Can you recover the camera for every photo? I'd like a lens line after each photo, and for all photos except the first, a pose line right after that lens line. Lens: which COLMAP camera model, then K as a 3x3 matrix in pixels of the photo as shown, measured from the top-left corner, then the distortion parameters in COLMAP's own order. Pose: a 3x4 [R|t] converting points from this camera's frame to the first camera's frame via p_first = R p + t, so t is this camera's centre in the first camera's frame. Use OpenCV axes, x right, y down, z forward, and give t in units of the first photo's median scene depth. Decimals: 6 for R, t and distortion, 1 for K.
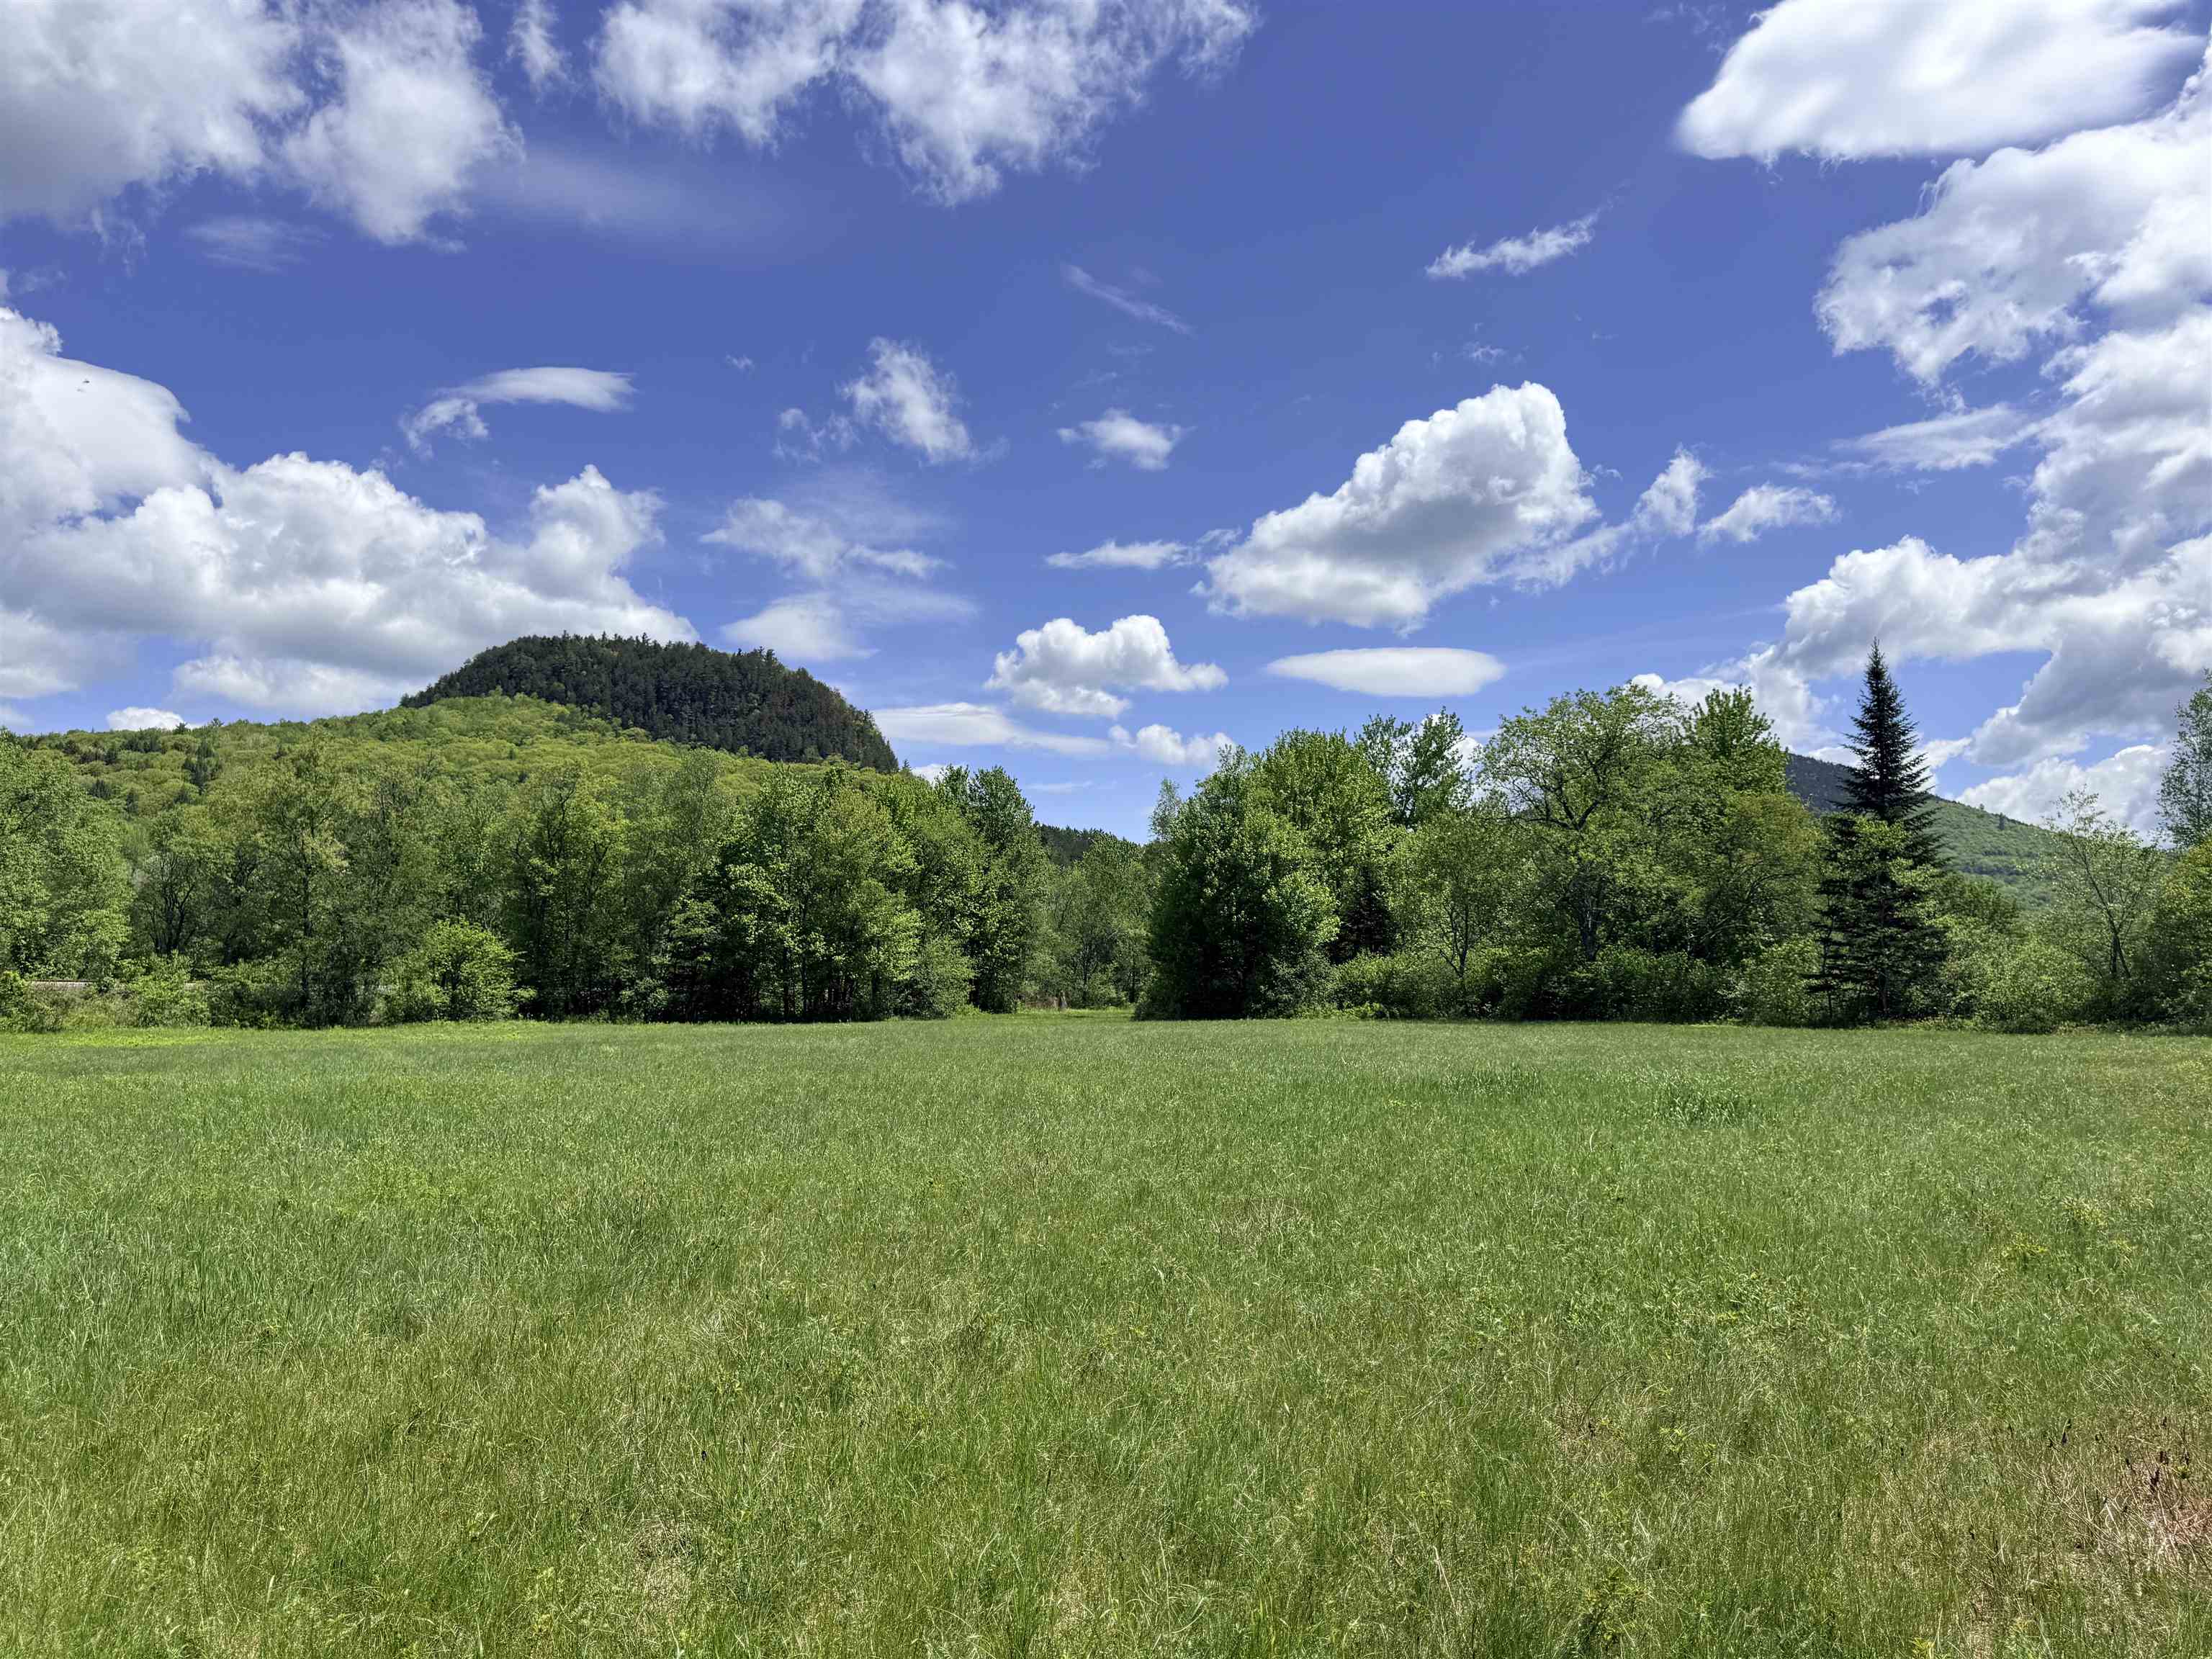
lens RADIAL K [[1534.4, 0, 1196.6], [0, 1534.4, 832.9], [0, 0, 1]] dist [0.004090, -0.049016]
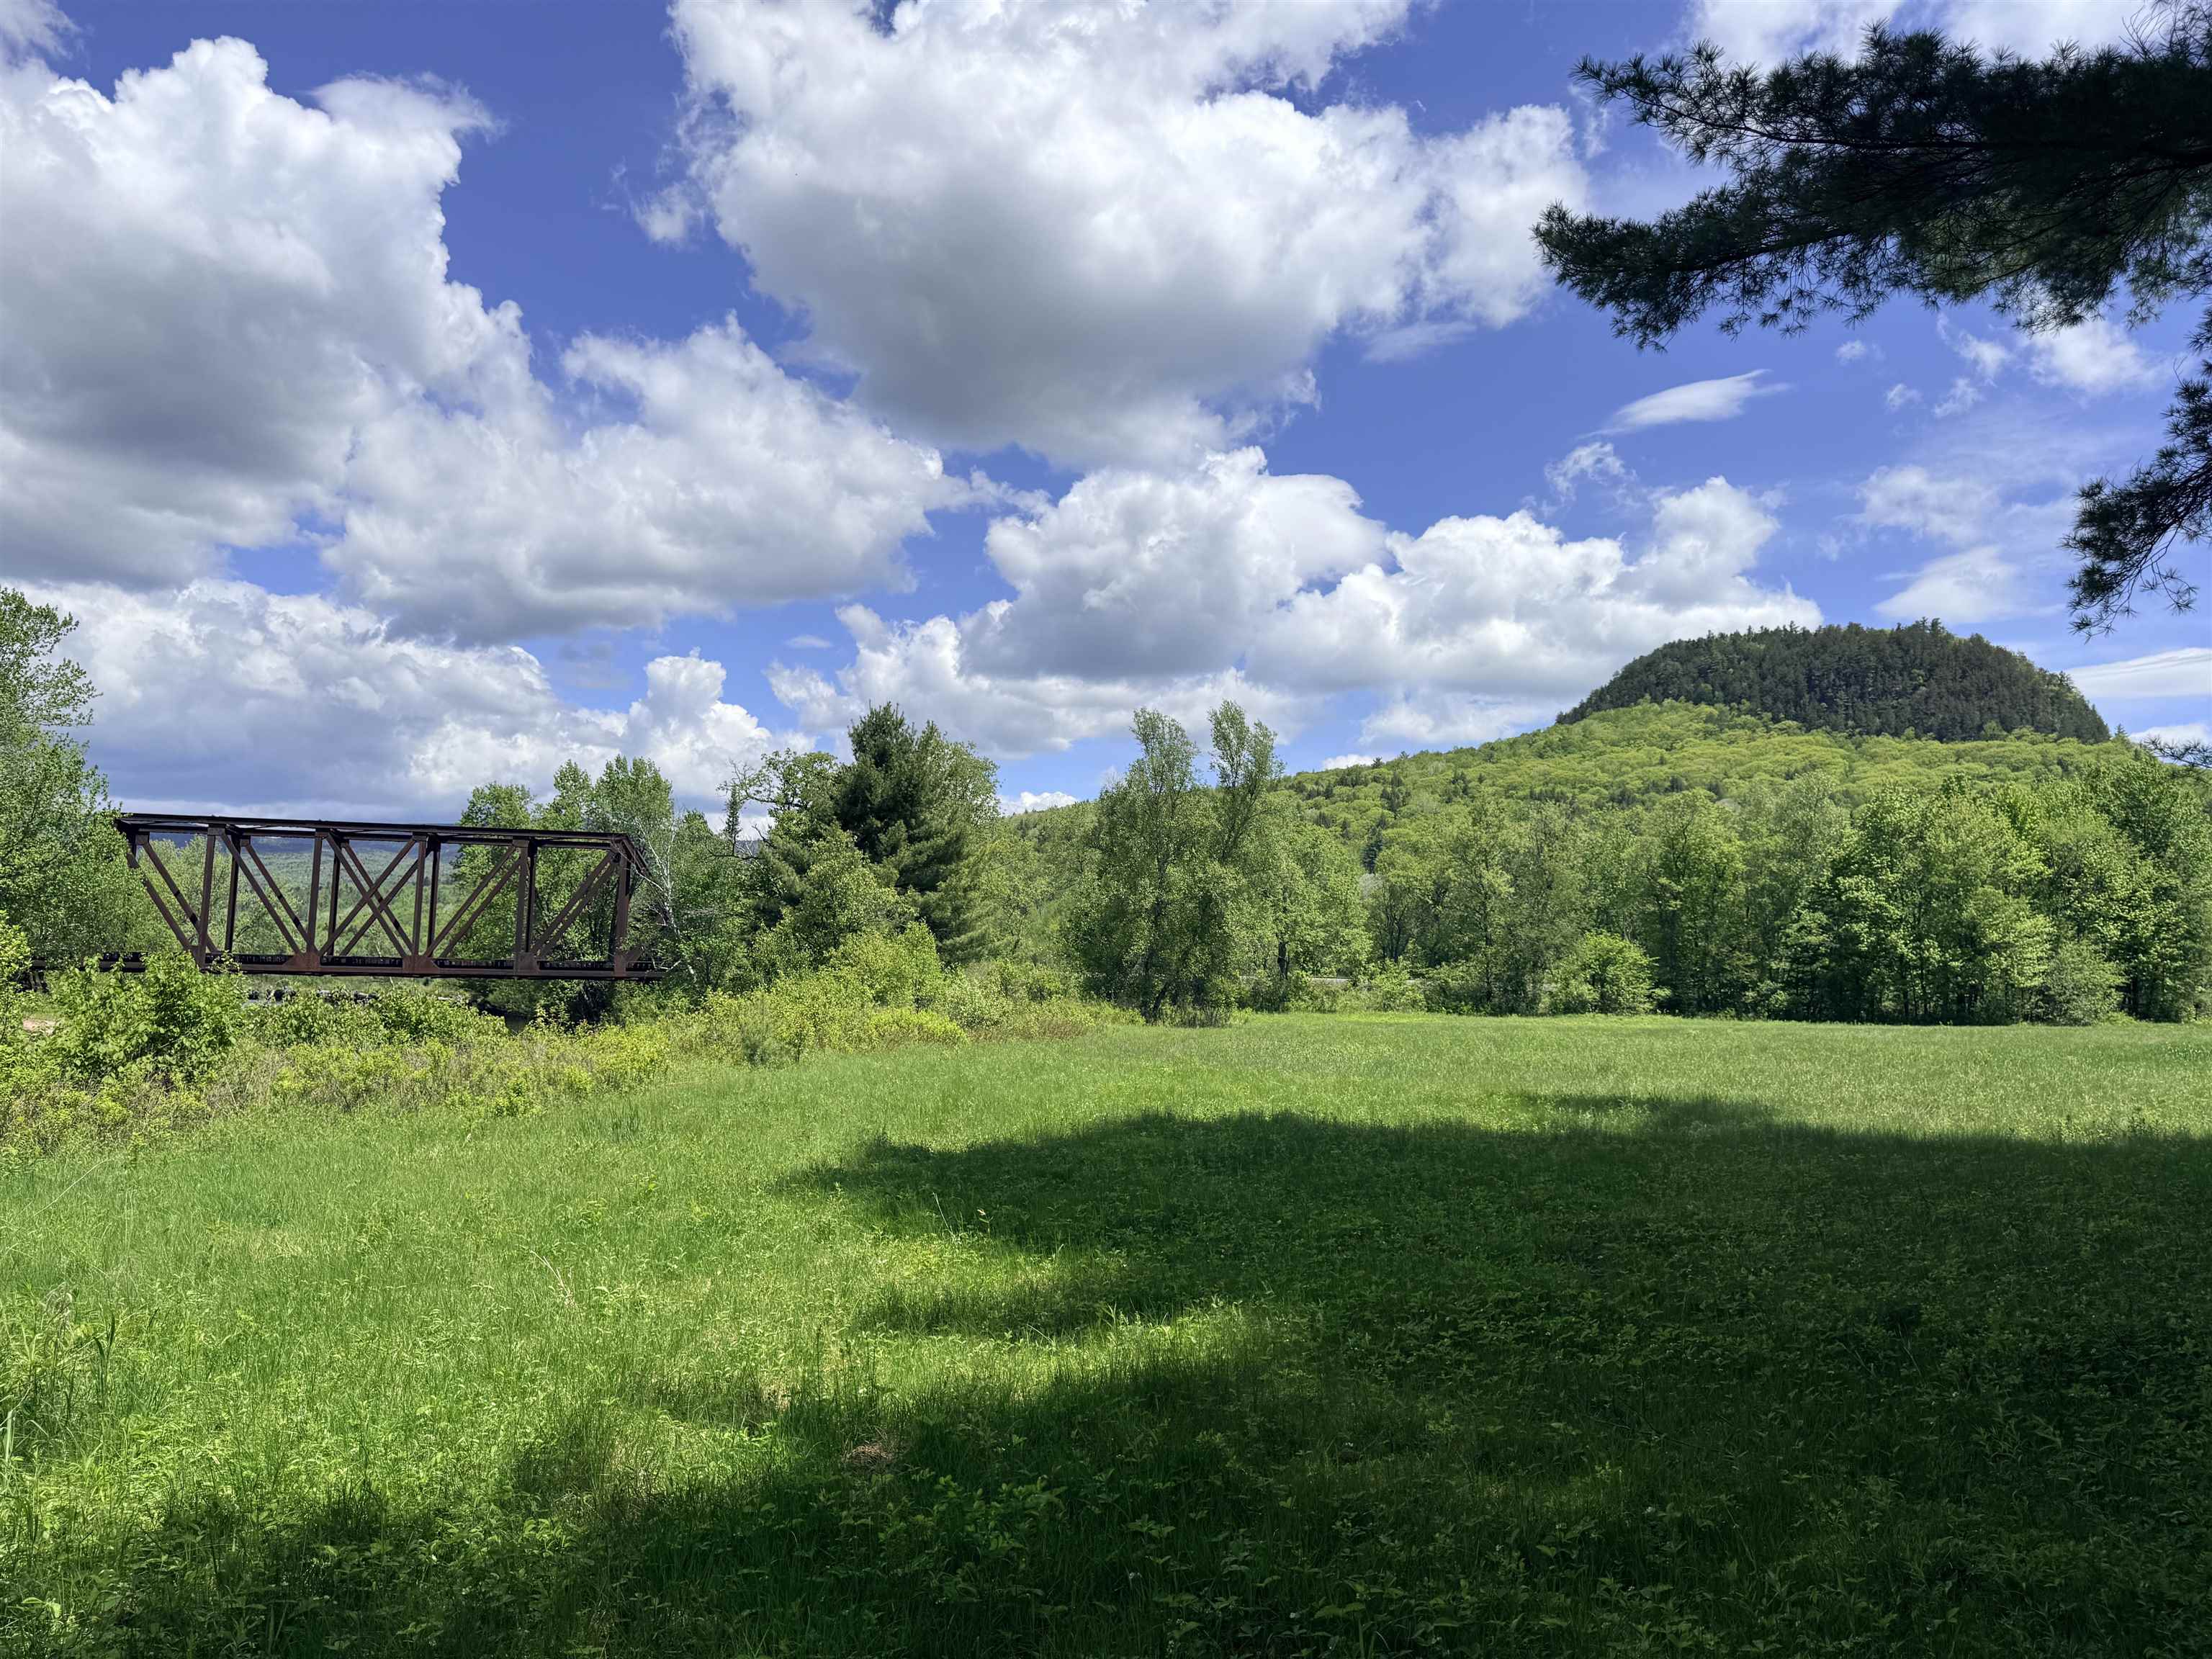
lens RADIAL K [[1508.1, 0, 1079.1], [0, 1508.1, 832.0], [0, 0, 1]] dist [0.076834, -0.122873]
pose [[0.702631, -0.056279, -0.709325, 0.083741], [0.055810, 0.998155, -0.023913, -0.015314], [0.709362, -0.022785, 0.704476, -0.138838]]
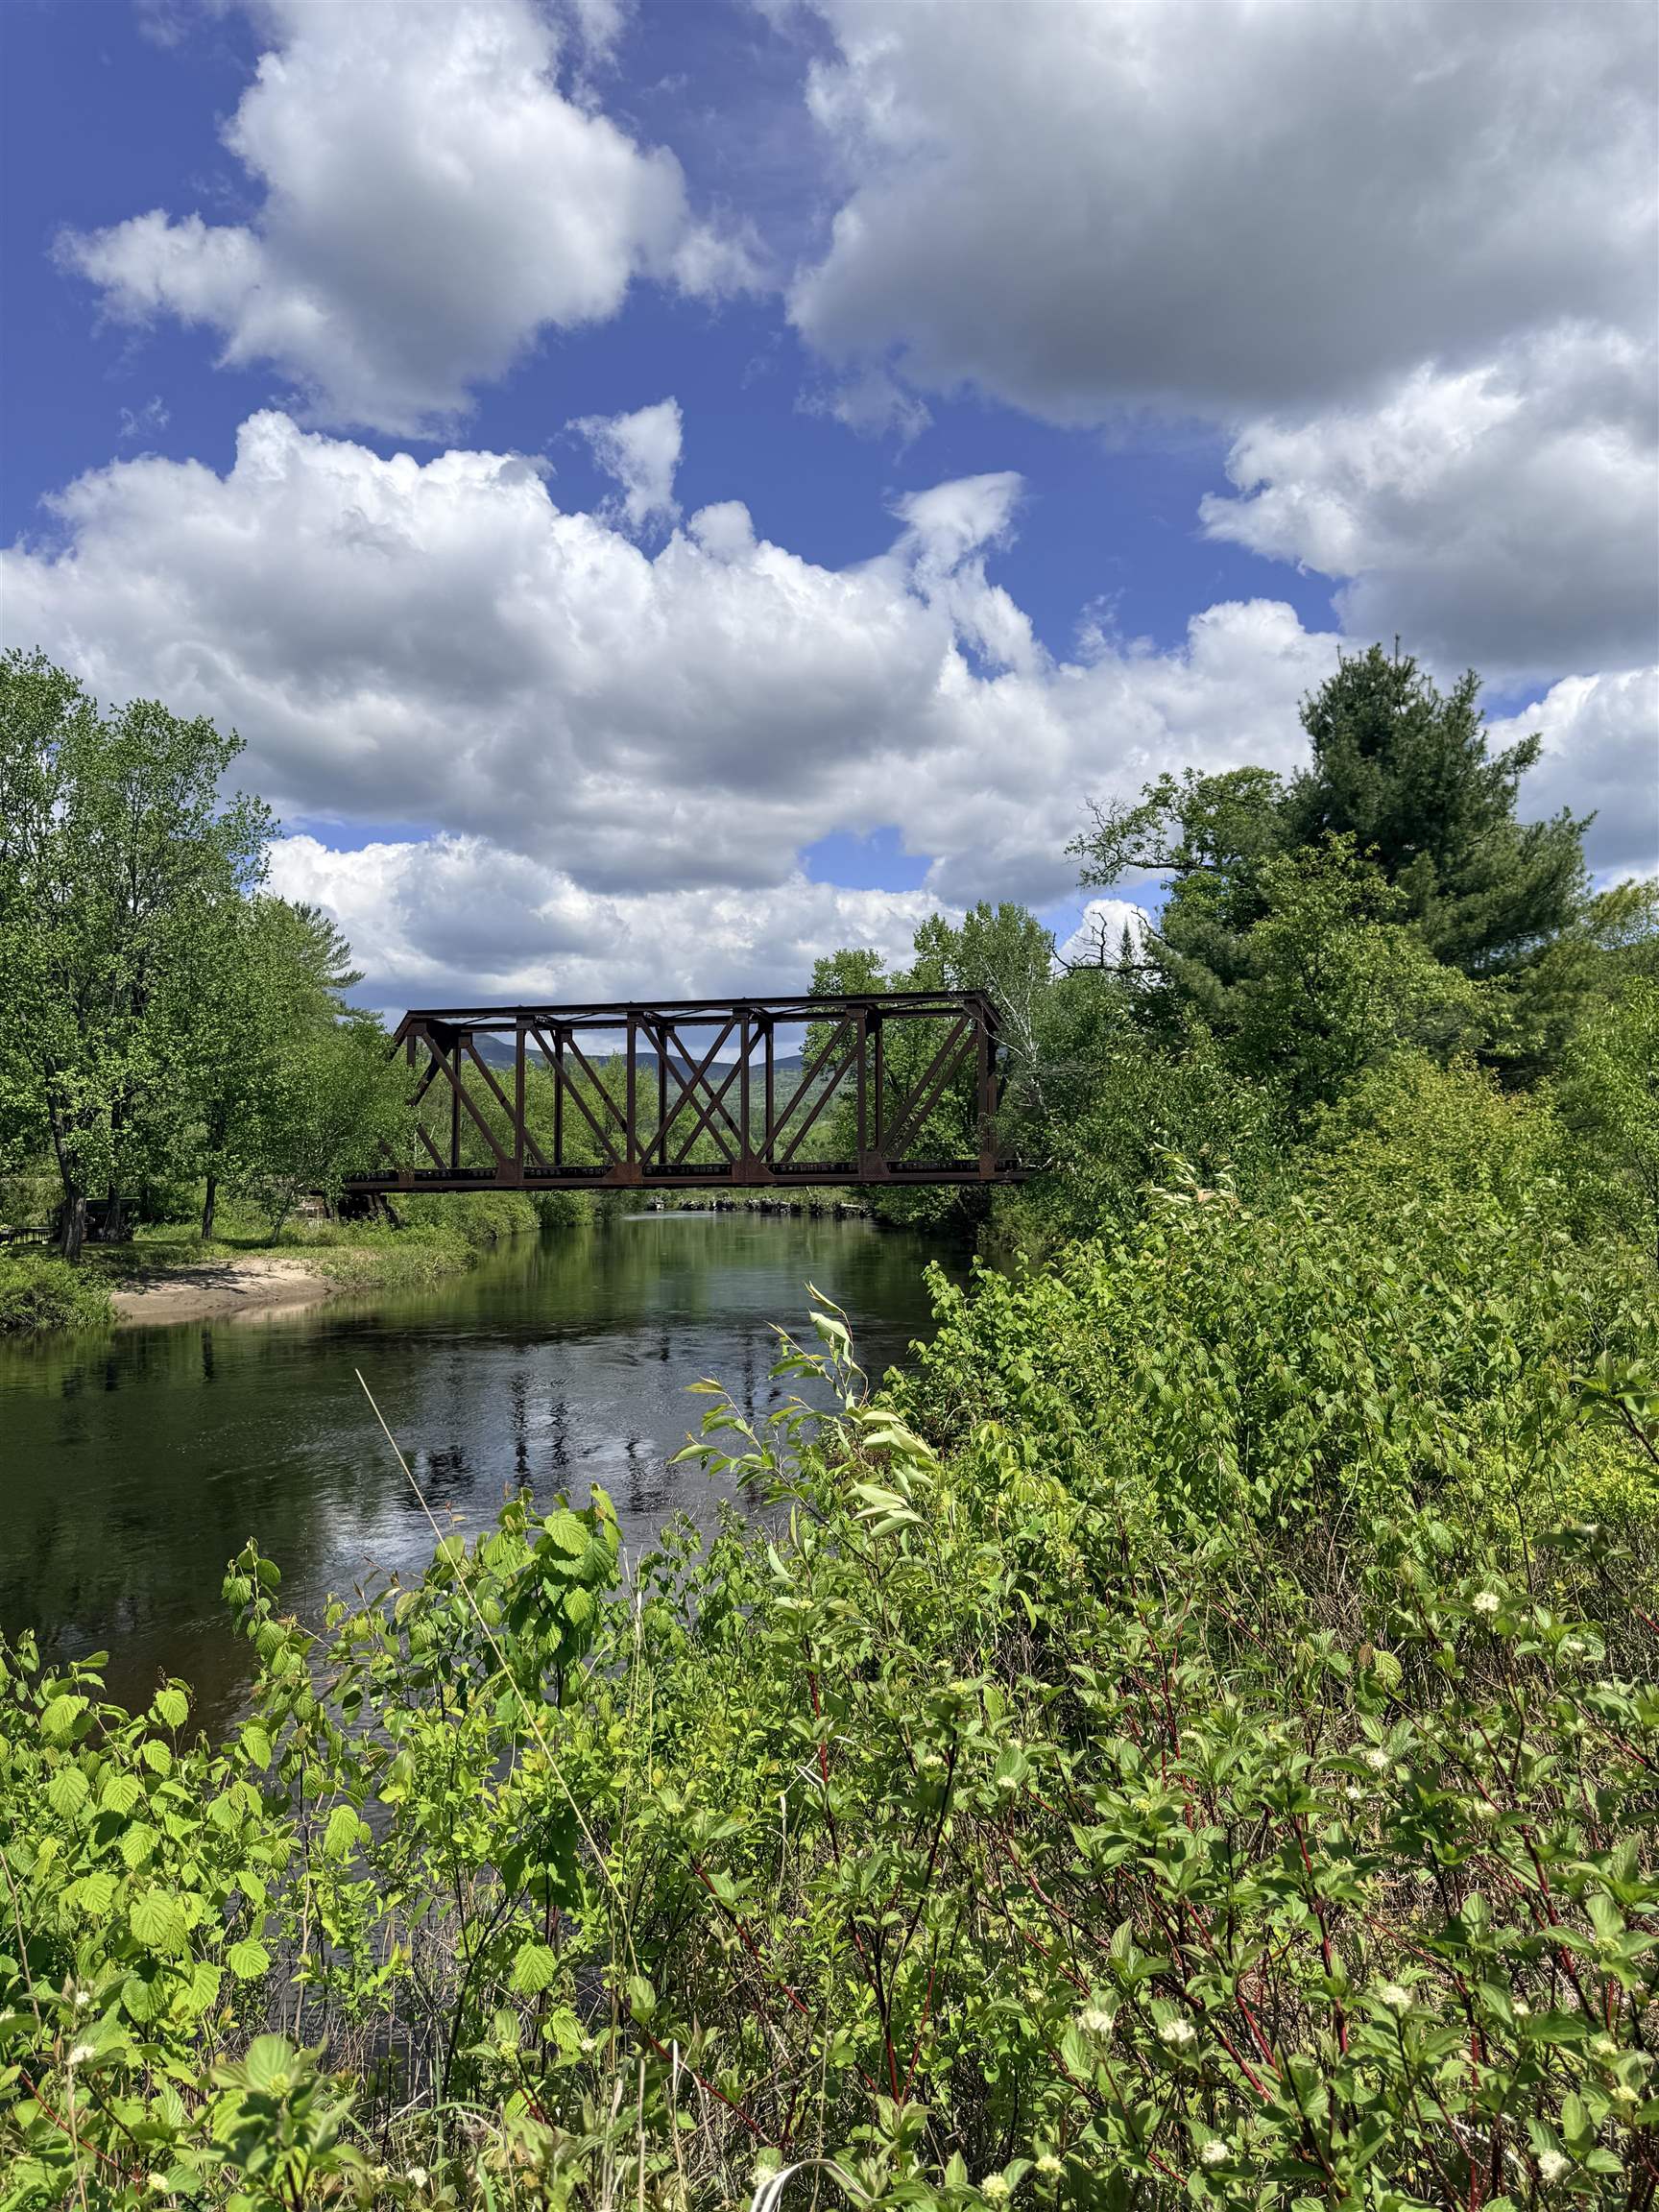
lens RADIAL K [[1534.4, 0, 825.4], [0, 1534.4, 1136.0], [0, 0, 1]] dist [0.004090, -0.049016]
pose [[0.337660, -0.030761, -0.940766, -0.155432], [0.114050, 0.993439, 0.008452, 0.001759], [0.934333, -0.110148, 0.338952, 0.019251]]
